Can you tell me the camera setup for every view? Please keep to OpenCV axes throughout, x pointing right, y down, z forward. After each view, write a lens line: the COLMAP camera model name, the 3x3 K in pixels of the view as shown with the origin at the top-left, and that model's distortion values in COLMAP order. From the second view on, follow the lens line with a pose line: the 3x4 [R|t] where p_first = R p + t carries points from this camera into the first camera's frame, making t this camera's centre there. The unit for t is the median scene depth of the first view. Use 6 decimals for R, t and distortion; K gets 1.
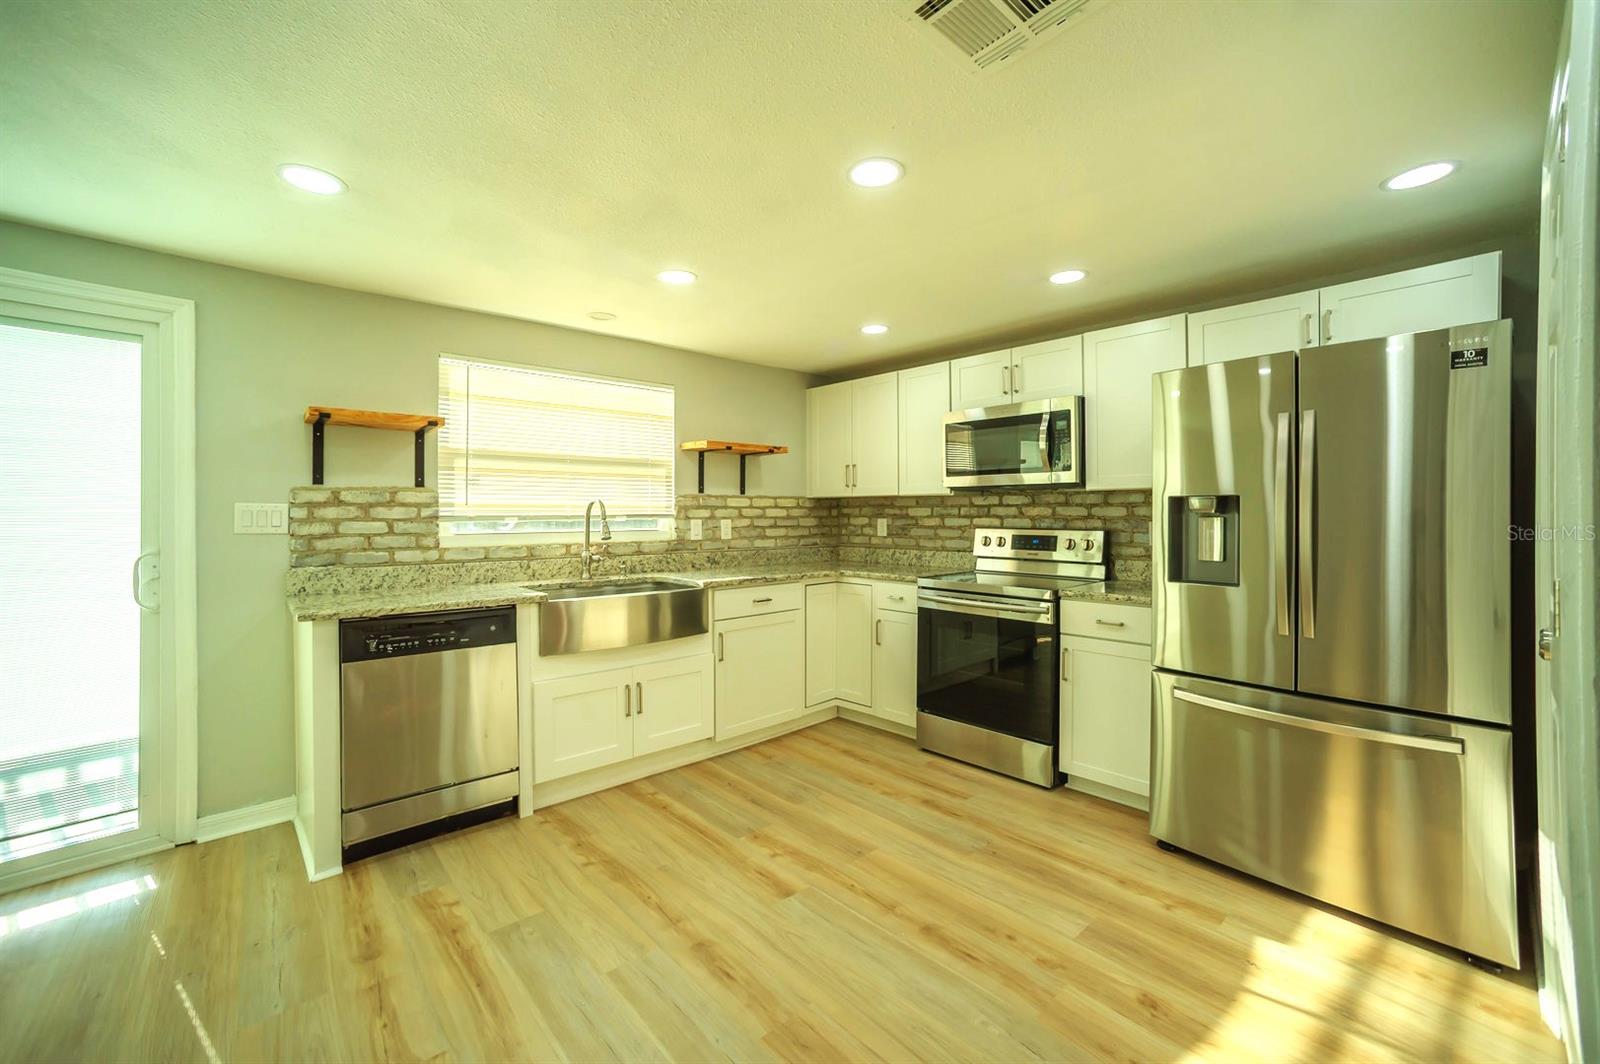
lens RADIAL K [[642.1, 0, 792.9], [0, 642.1, 501.2], [0, 0, 1]] dist [-0.047370, 0.017754]
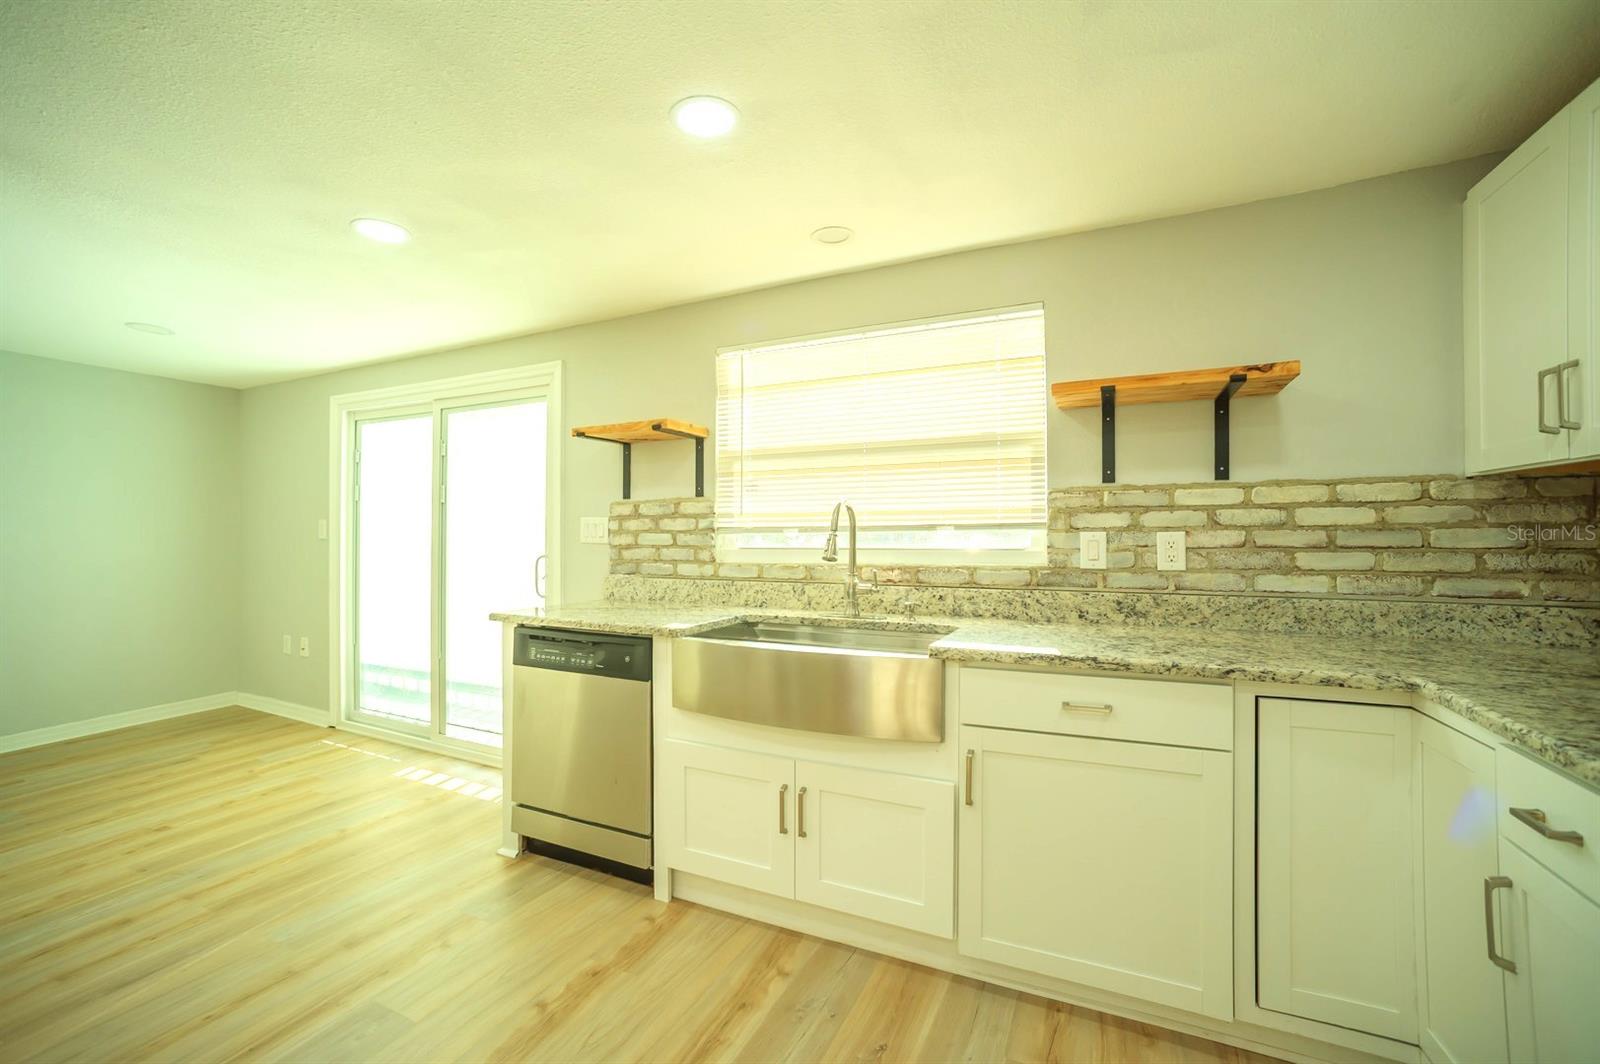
lens RADIAL K [[642.1, 0, 767.1], [0, 642.1, 515.9], [0, 0, 1]] dist [-0.047370, 0.017754]
pose [[0.387105, -0.019889, -0.921821, 0.278217], [0.025632, 0.999613, -0.010804, 0.016330], [0.921679, -0.019445, 0.387465, 0.622168]]
